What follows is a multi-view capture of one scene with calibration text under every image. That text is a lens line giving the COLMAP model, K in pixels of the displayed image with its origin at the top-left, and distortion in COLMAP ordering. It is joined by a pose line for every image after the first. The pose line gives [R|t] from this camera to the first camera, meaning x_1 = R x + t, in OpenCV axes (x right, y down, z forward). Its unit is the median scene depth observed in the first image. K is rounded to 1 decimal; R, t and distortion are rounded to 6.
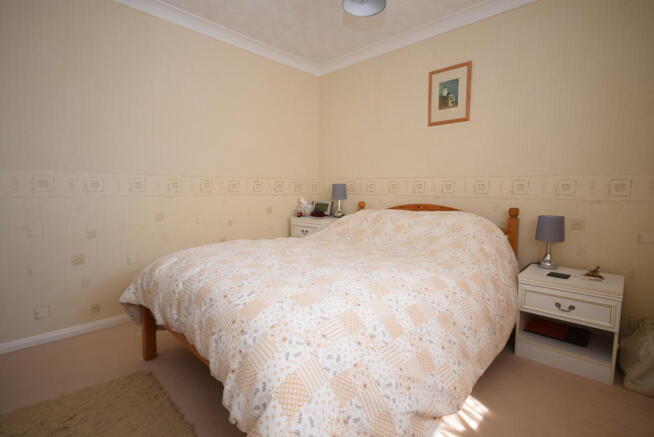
lens RADIAL K [[325.4, 0, 327.0], [0, 325.4, 218.5], [0, 0, 1]] dist [0.002397, 0.000253]
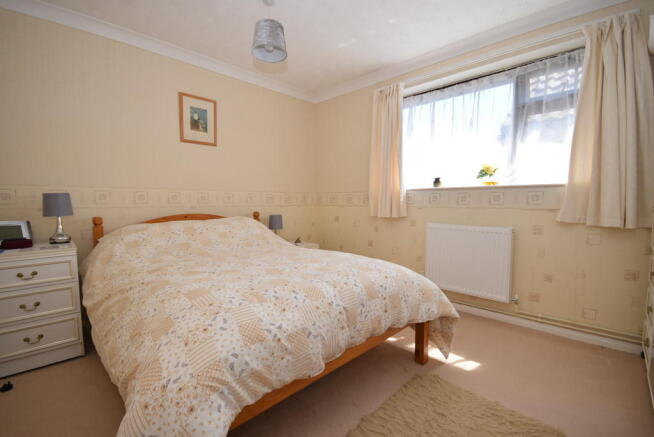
lens RADIAL K [[292.1, 0, 327.0], [0, 292.1, 218.5], [0, 0, 1]] dist [-0.001264, -0.000108]
pose [[0.010718, -0.071818, 0.997360, -0.686173], [0.088019, 0.993614, 0.070602, -0.058941], [-0.996061, 0.087030, 0.016971, 0.543305]]
